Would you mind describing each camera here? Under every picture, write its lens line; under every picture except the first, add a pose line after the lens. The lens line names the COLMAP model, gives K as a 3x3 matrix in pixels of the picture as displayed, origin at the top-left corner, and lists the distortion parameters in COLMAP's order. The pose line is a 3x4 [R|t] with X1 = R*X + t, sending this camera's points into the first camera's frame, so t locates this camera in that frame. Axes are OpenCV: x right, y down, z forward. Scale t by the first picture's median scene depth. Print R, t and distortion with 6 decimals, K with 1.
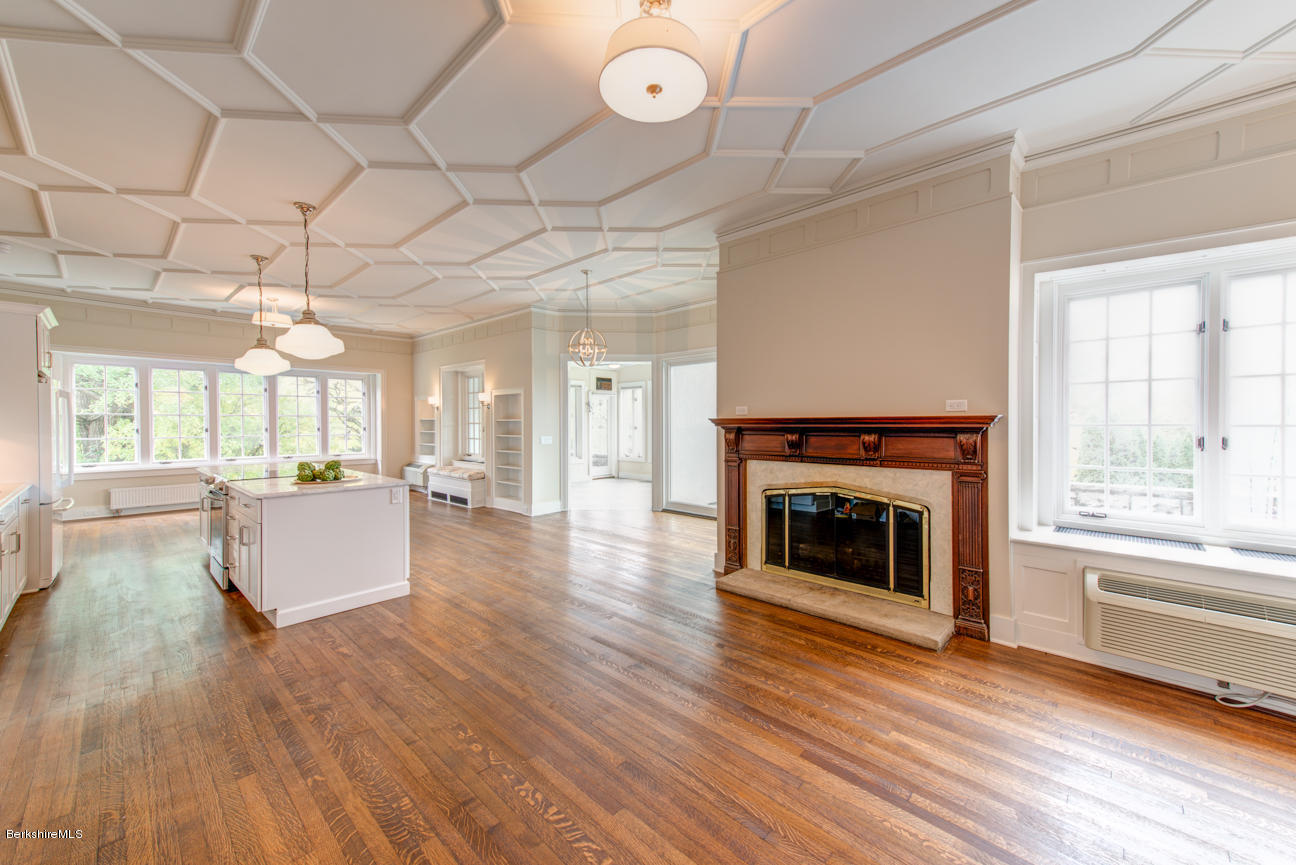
lens RADIAL K [[492.6, 0, 648.6], [0, 492.6, 427.0], [0, 0, 1]] dist [0.001431, 0.000016]
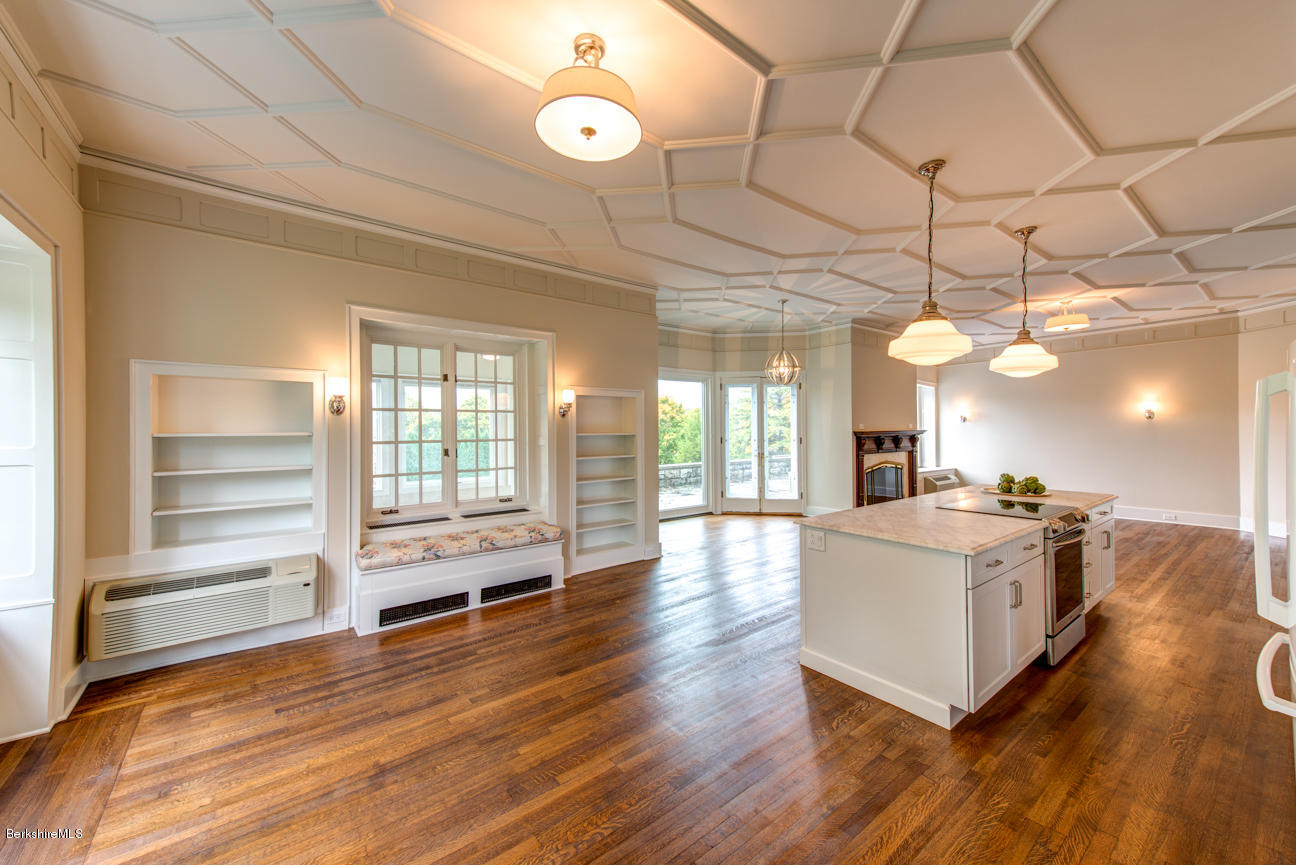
lens RADIAL K [[492.6, 0, 644.8], [0, 492.6, 426.9], [0, 0, 1]] dist [0.001431, 0.000016]
pose [[0.150829, 0.020551, 0.988346, -1.447299], [0.028735, 0.999270, -0.025163, -0.008269], [-0.988142, 0.032196, 0.150129, 1.289307]]
